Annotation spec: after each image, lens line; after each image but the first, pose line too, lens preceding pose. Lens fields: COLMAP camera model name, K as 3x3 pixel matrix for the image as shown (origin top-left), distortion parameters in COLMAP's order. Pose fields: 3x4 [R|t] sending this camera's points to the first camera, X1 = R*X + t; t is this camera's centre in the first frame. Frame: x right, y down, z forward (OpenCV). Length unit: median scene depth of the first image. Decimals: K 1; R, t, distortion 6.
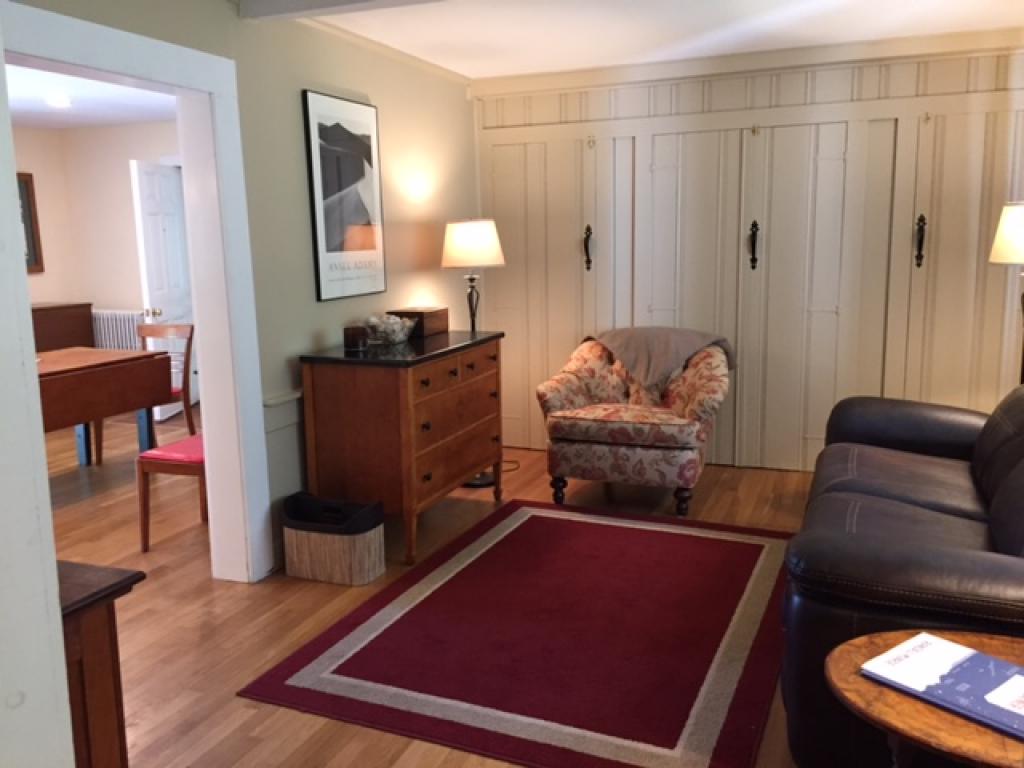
lens RADIAL K [[864.1, 0, 512.0], [0, 864.1, 384.0], [0, 0, 1]] dist [0.015833, -0.010284]
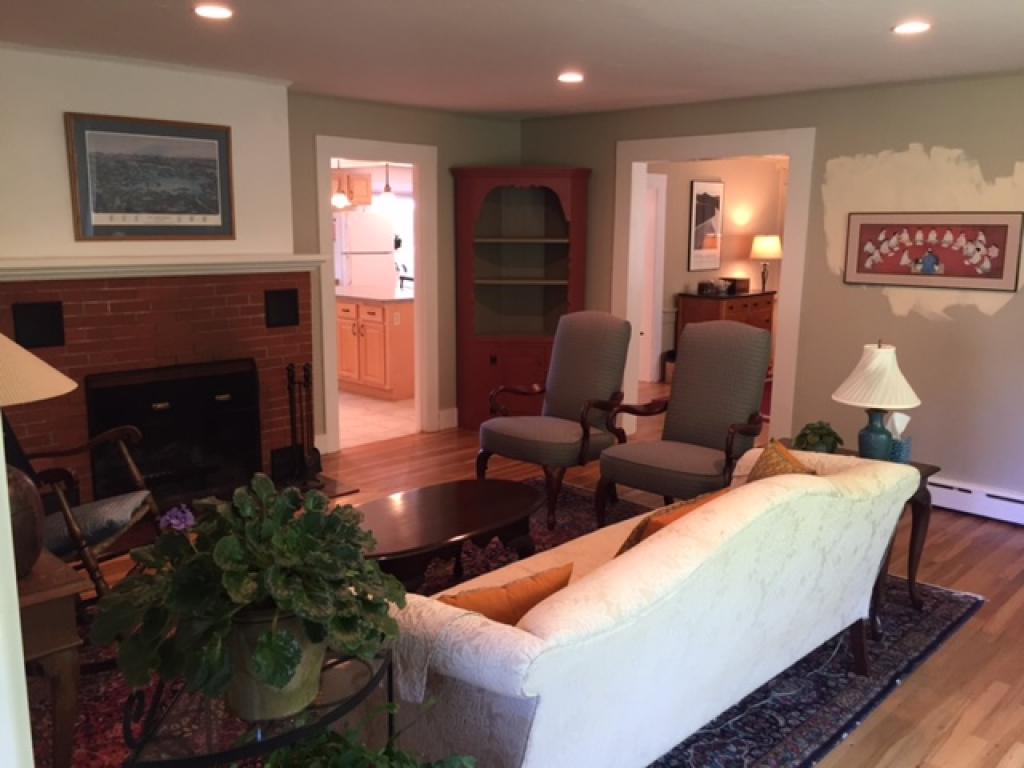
lens RADIAL K [[864.1, 0, 512.0], [0, 864.1, 384.0], [0, 0, 1]] dist [0.015833, -0.010284]
pose [[0.919475, 0.099754, -0.380283, 0.233837], [-0.092772, 0.995011, 0.036696, 0.152990], [0.382046, 0.001539, 0.924142, -1.226260]]
